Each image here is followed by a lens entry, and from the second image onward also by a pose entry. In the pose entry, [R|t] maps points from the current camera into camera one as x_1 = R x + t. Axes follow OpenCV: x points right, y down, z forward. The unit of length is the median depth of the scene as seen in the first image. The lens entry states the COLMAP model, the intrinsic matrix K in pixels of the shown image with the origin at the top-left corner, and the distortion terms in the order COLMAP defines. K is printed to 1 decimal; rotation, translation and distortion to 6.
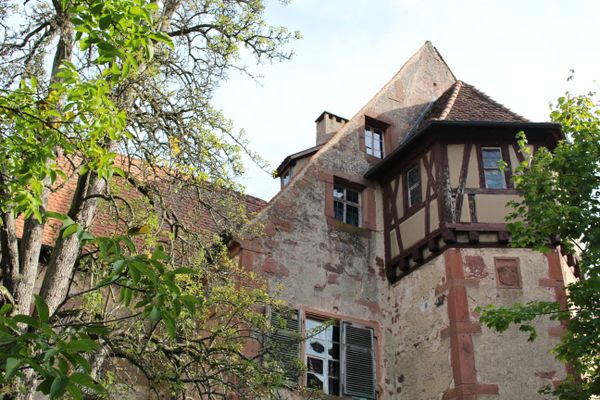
lens RADIAL K [[789.2, 0, 300.0], [0, 789.2, 200.0], [0, 0, 1]] dist [-0.028539, -0.032383]
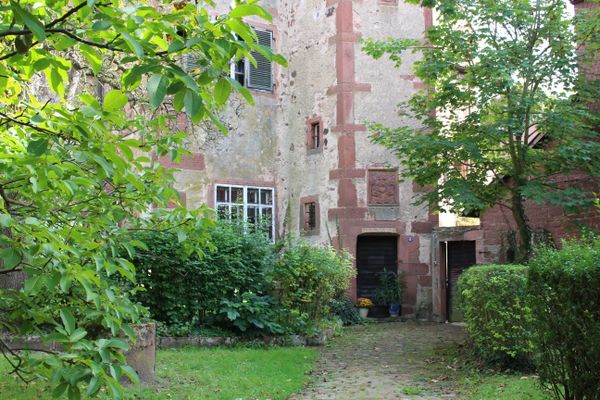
lens RADIAL K [[789.2, 0, 300.0], [0, 789.2, 200.0], [0, 0, 1]] dist [-0.028539, -0.032383]
pose [[0.988358, -0.007763, 0.151948, -0.051579], [-0.055967, 0.910125, 0.410536, -0.101954], [-0.141479, -0.414260, 0.899095, -0.188436]]
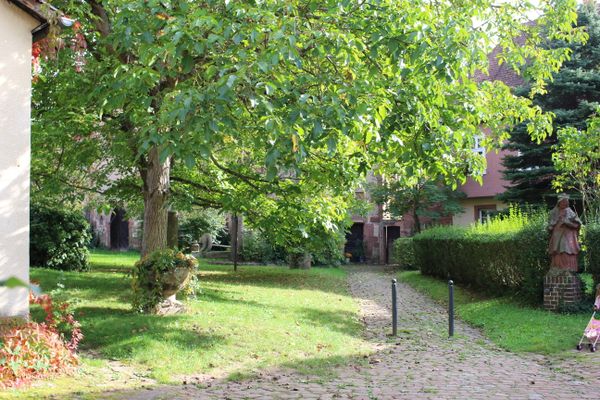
lens RADIAL K [[789.2, 0, 300.0], [0, 789.2, 200.0], [0, 0, 1]] dist [-0.028539, -0.032383]
pose [[0.970087, -0.010338, 0.242539, -0.552444], [-0.098911, 0.895570, 0.433787, -0.737545], [-0.221695, -0.444801, 0.867758, -1.312040]]
